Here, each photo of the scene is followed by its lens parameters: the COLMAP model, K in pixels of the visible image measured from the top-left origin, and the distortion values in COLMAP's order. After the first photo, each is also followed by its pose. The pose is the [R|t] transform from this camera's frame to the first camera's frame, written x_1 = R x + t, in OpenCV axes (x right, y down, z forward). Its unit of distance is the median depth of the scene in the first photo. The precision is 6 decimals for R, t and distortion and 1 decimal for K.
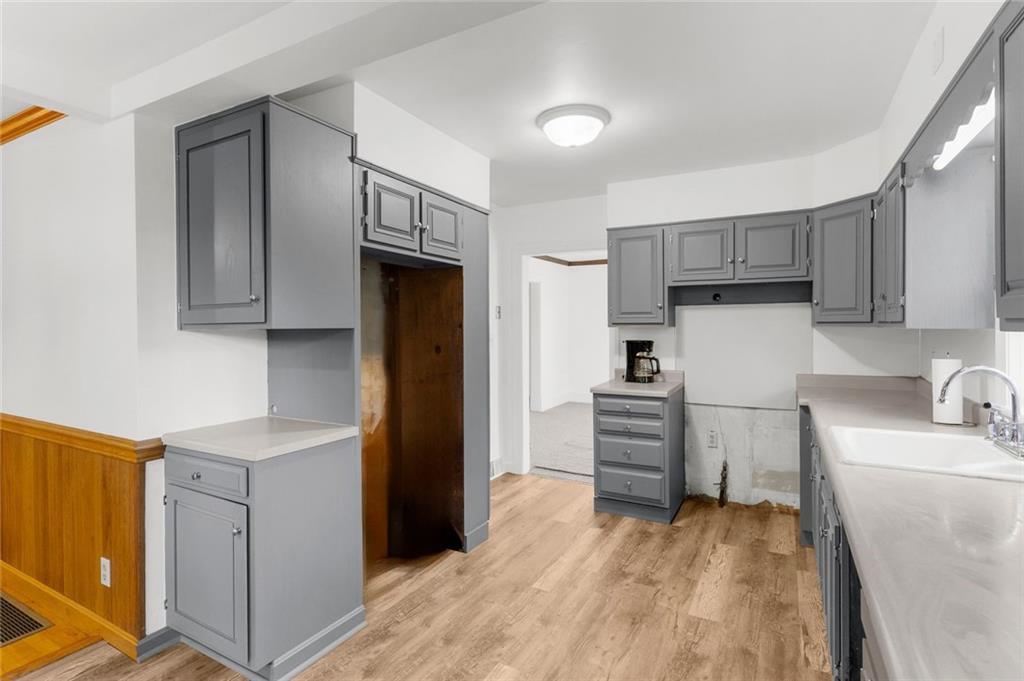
lens RADIAL K [[501.8, 0, 502.9], [0, 501.8, 332.0], [0, 0, 1]] dist [0.005294, 0.002516]
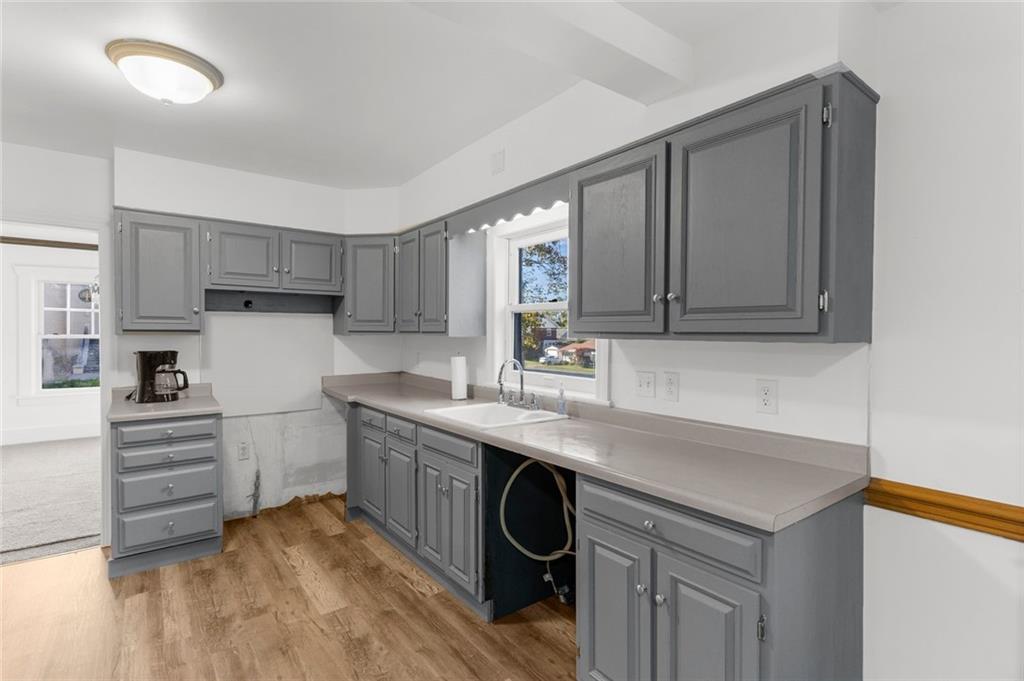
lens RADIAL K [[501.8, 0, 501.6], [0, 501.8, 341.7], [0, 0, 1]] dist [0.005294, 0.002516]
pose [[0.411840, -0.010652, 0.911194, -0.289629], [0.005815, 0.999942, 0.009062, -0.002849], [-0.911237, 0.001566, 0.411878, 0.170333]]
